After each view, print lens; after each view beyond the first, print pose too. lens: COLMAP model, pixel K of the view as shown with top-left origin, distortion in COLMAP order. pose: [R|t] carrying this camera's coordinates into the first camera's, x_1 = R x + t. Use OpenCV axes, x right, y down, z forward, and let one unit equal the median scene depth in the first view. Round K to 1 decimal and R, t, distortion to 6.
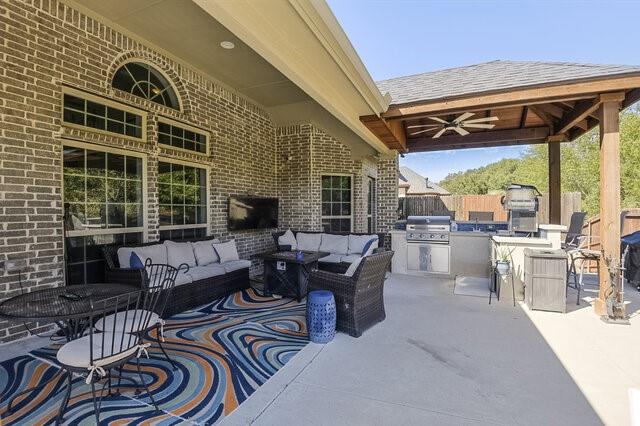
lens RADIAL K [[306.7, 0, 320.0], [0, 306.7, 213.0], [0, 0, 1]] dist [-0.041255, -0.000168]
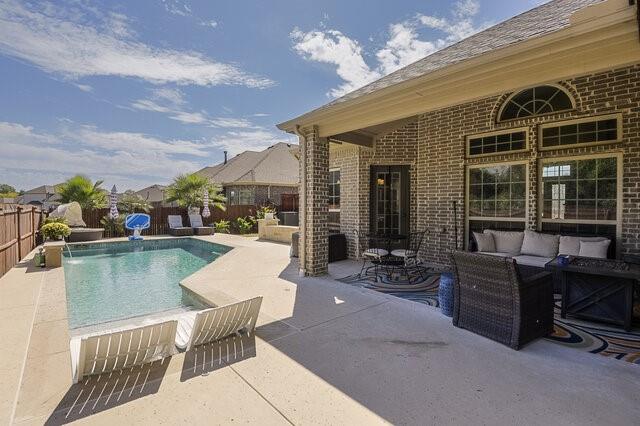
lens RADIAL K [[288.1, 0, 320.0], [0, 288.1, 213.0], [0, 0, 1]] dist [-0.000463, -0.000096]
pose [[-0.400399, 0.032513, -0.915764, 0.976608], [-0.004232, 0.999294, 0.037329, -0.018250], [0.916331, 0.018822, -0.399978, 0.764800]]
